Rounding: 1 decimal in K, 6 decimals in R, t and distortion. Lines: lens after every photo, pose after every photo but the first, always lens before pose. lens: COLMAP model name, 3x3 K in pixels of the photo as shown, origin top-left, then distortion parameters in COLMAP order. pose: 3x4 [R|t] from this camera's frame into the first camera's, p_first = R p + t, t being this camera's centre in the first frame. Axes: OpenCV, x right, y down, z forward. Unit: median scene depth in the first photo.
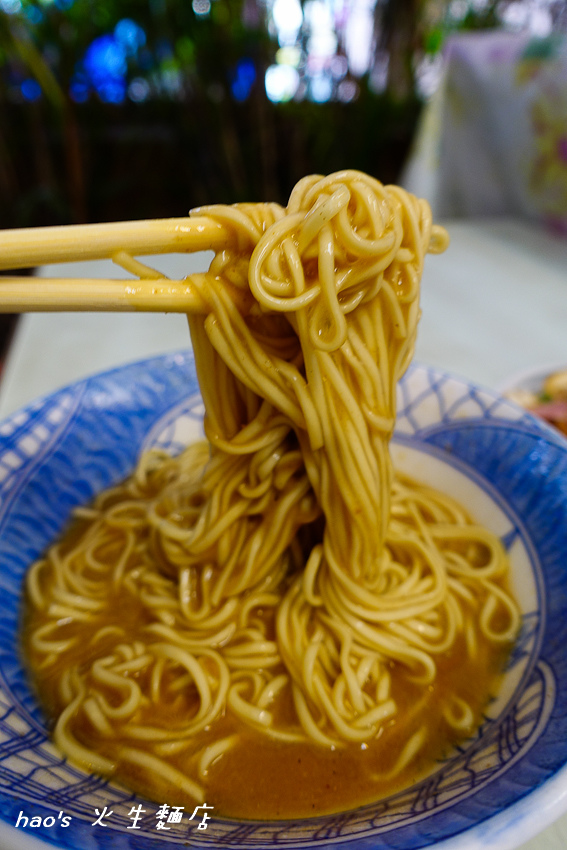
lens RADIAL K [[567.2, 0, 284.2], [0, 567.2, 423.8], [0, 0, 1]] dist [0.001953, -0.002470]
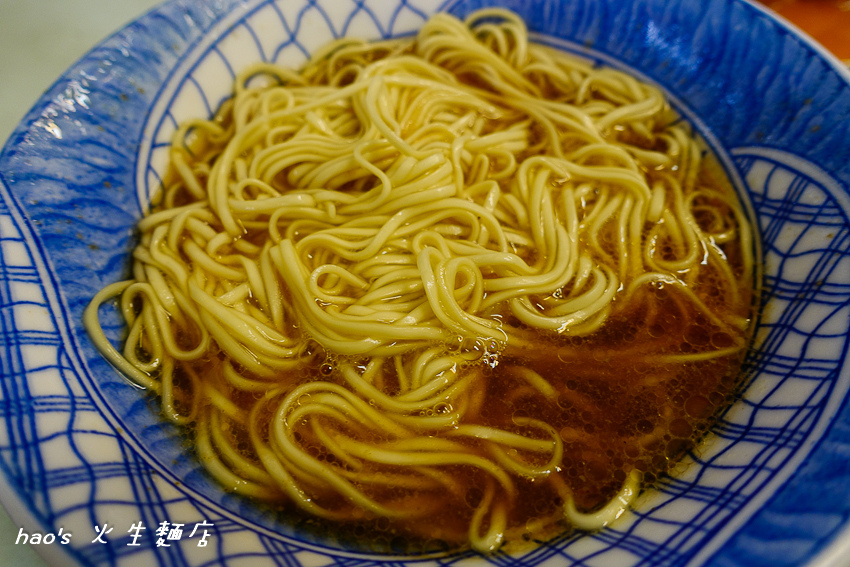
lens RADIAL K [[567.2, 0, 427.4], [0, 567.2, 282.6], [0, 0, 1]] dist [0.001953, -0.002470]
pose [[0.691208, -0.606796, 0.392467, -0.361843], [0.409604, 0.776393, 0.478998, -0.095355], [-0.595363, -0.170331, 0.785195, 0.314693]]
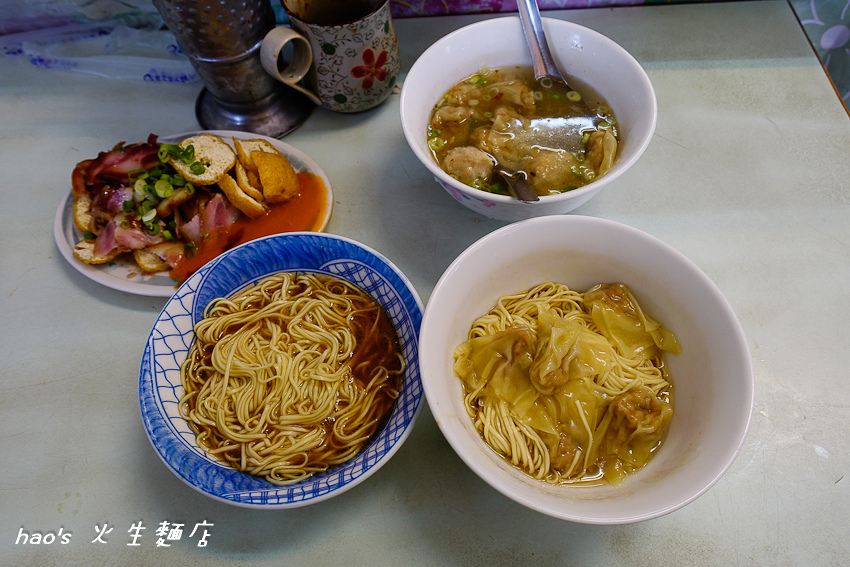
lens RADIAL K [[567.2, 0, 424.8], [0, 567.2, 284.7], [0, 0, 1]] dist [0.001953, -0.002470]
pose [[-0.413381, -0.786492, 0.458853, -0.899334], [0.517415, 0.211768, 0.829118, -1.290209], [-0.749265, 0.580159, 0.319402, -0.270382]]
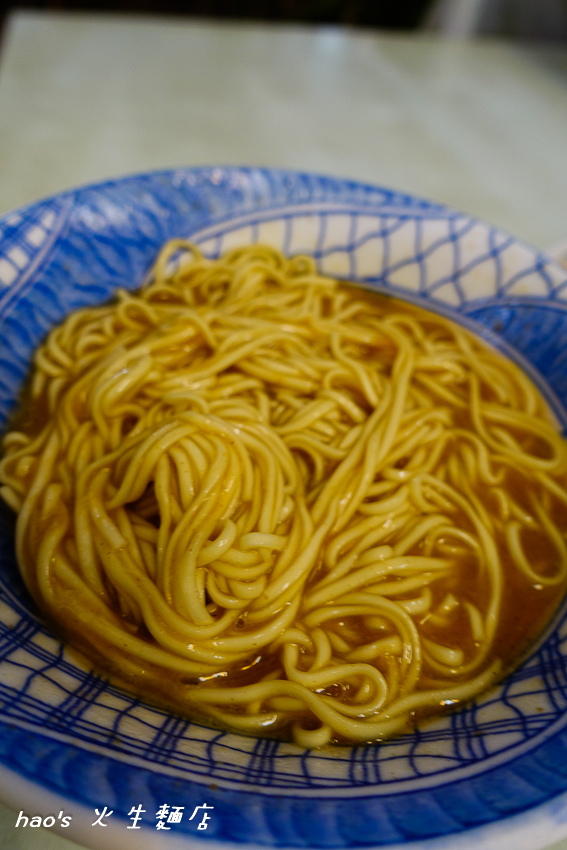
lens RADIAL K [[567.2, 0, 287.0], [0, 567.2, 425.3], [0, 0, 1]] dist [0.001953, -0.002470]
pose [[0.993087, 0.096670, 0.066586, -0.078923], [-0.111568, 0.953661, 0.279434, -0.022937], [-0.036487, -0.284931, 0.957853, 0.145452]]
